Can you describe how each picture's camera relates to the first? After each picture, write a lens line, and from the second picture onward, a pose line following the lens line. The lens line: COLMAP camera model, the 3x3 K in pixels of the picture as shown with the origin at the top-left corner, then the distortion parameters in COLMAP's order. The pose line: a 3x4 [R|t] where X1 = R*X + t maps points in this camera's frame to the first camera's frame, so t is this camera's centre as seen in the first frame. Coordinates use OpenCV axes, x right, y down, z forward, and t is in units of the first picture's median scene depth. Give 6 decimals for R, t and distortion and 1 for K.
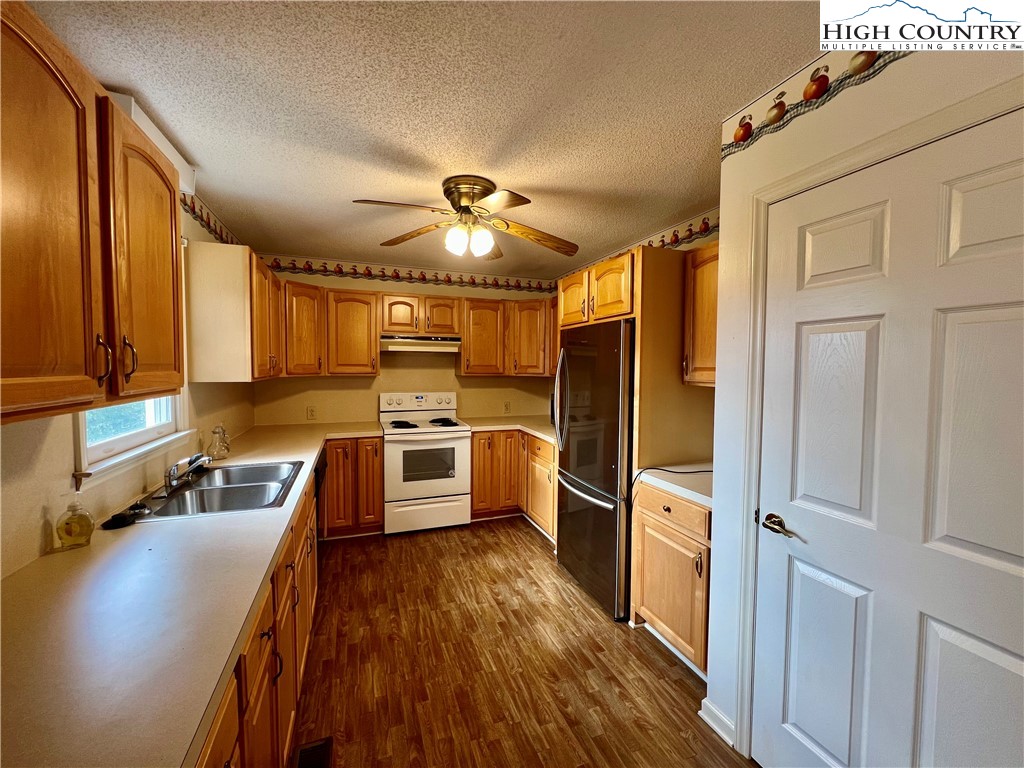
lens RADIAL K [[414.1, 0, 510.3], [0, 414.1, 382.7], [0, 0, 1]] dist [-0.006725, 0.000713]
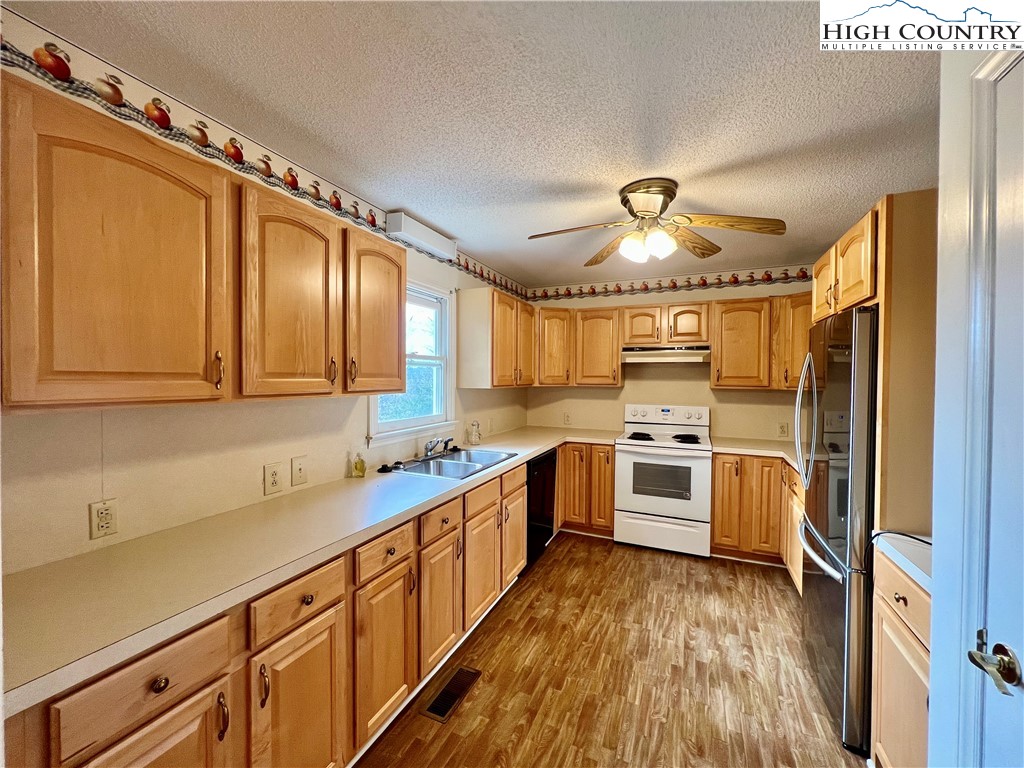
lens RADIAL K [[414.1, 0, 496.7], [0, 414.1, 382.5], [0, 0, 1]] dist [-0.006725, 0.000713]
pose [[0.697612, 0.007907, -0.716432, 0.251469], [-0.031978, 0.999286, -0.020109, 0.003503], [0.715762, 0.036939, 0.697367, 0.066174]]
